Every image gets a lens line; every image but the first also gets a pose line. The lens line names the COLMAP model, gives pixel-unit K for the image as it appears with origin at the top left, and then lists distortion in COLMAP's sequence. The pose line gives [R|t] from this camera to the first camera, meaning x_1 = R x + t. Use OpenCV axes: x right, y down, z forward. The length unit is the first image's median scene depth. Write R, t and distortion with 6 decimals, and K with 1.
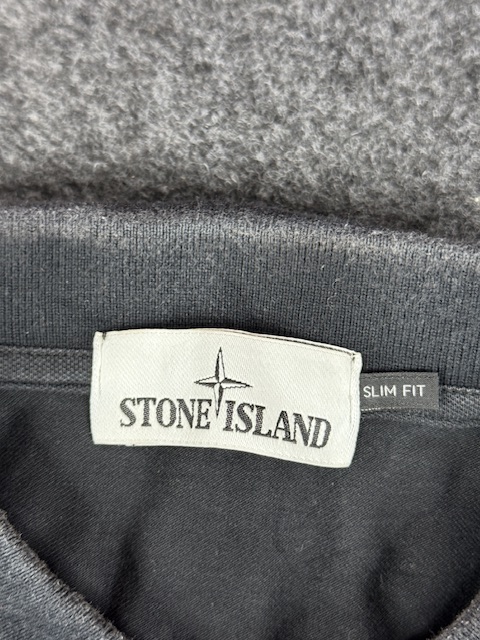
lens RADIAL K [[873.6, 0, 239.3], [0, 873.6, 318.9], [0, 0, 1]] dist [0.022845, 0.000000]
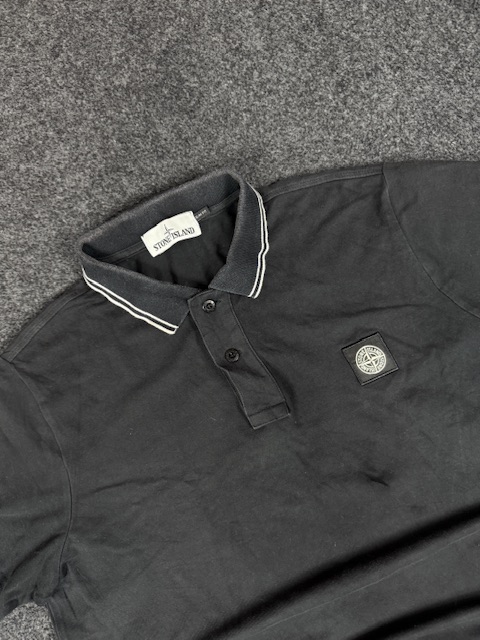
lens RADIAL K [[440.5, 0, 244.2], [0, 440.5, 320.4], [0, 0, 1]] dist [-0.021049, -0.004516]
pose [[0.865719, -0.499498, -0.032128, 0.147064], [0.498341, 0.854161, 0.148543, 0.291470], [-0.046754, -0.144607, 0.988384, -1.257227]]
